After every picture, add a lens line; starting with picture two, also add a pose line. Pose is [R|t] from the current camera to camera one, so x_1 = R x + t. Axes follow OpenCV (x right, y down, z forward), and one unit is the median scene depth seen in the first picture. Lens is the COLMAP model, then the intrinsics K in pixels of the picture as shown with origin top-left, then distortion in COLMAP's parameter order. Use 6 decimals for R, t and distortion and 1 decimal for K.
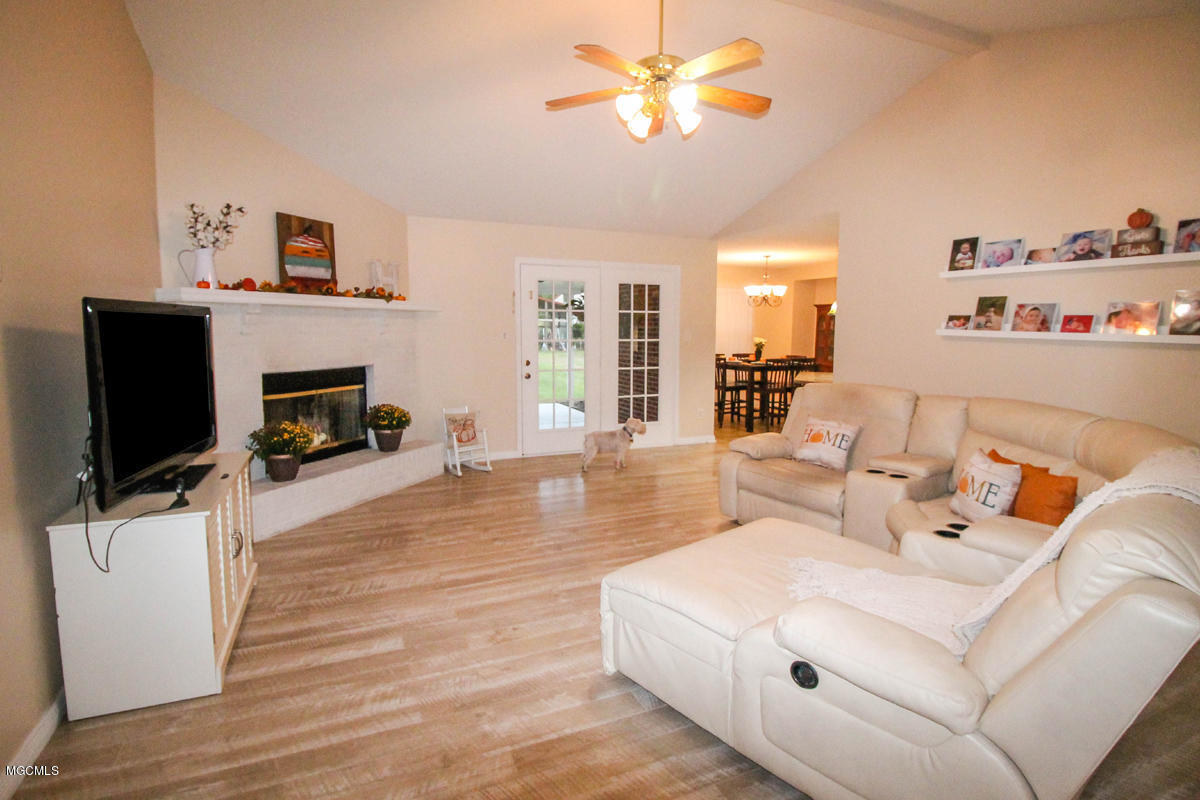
lens RADIAL K [[596.0, 0, 600.0], [0, 596.0, 400.0], [0, 0, 1]] dist [-0.001331, -0.014028]
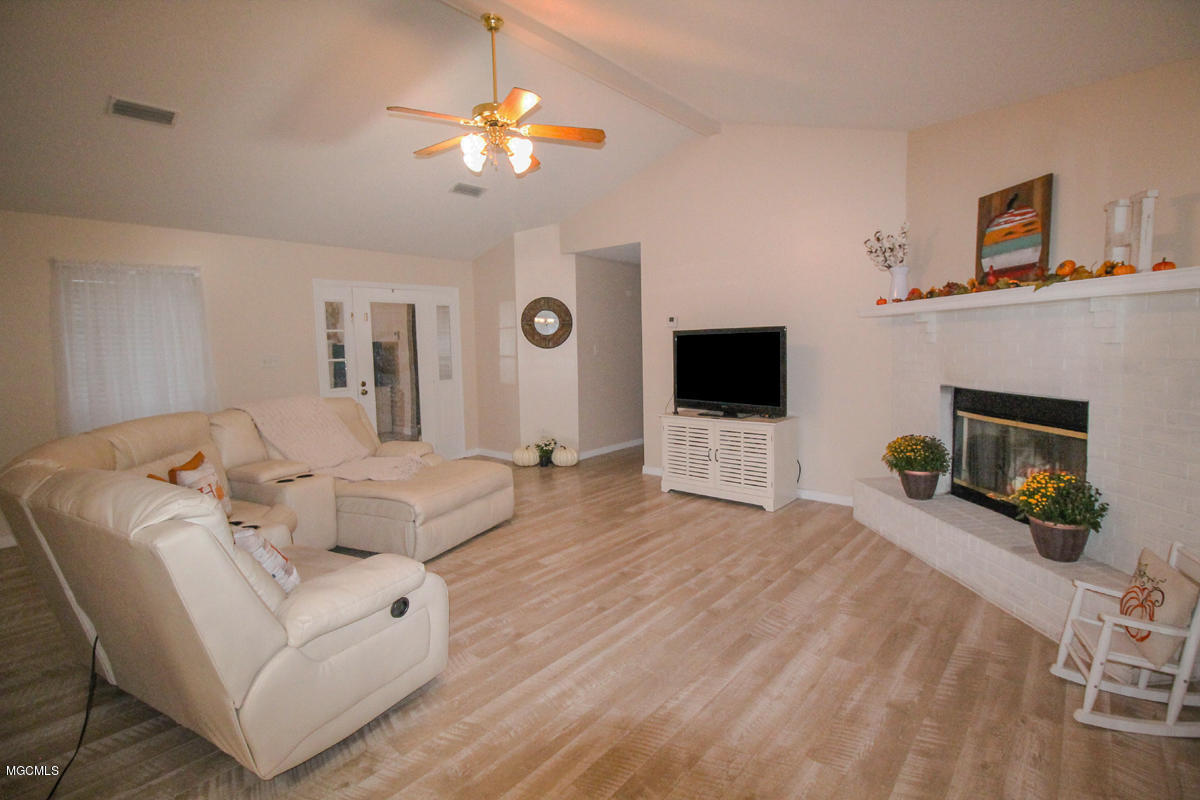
lens RADIAL K [[561.9, 0, 601.8], [0, 561.9, 386.7], [0, 0, 1]] dist [-0.001516, -0.010705]
pose [[-0.903797, 0.046492, -0.425429, 0.273927], [-0.035038, 0.982706, 0.181830, -0.170702], [0.426525, 0.179243, -0.886537, 1.445618]]
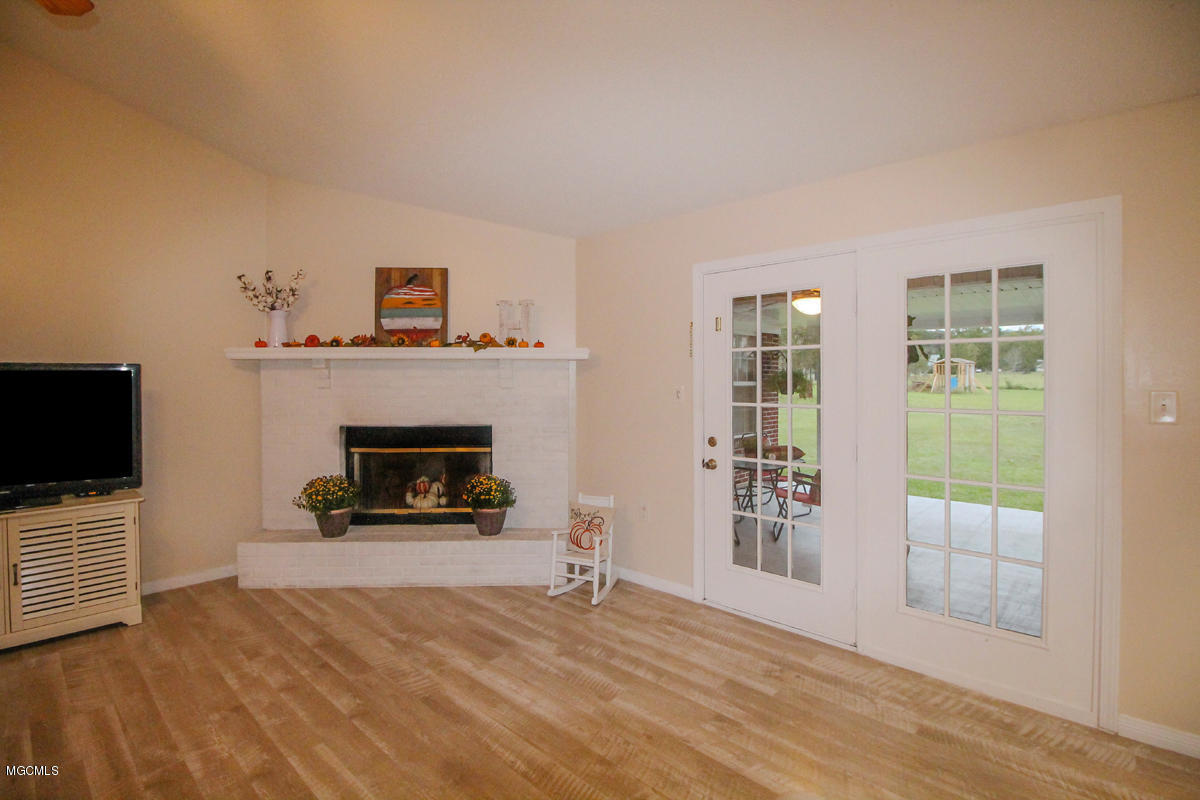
lens RADIAL K [[561.9, 0, 601.8], [0, 561.9, 386.7], [0, 0, 1]] dist [-0.001516, -0.010705]
pose [[0.394325, 0.006842, -0.918946, 0.463764], [-0.106895, 0.993526, -0.038472, -0.113726], [0.912733, 0.113402, 0.392504, 0.949112]]
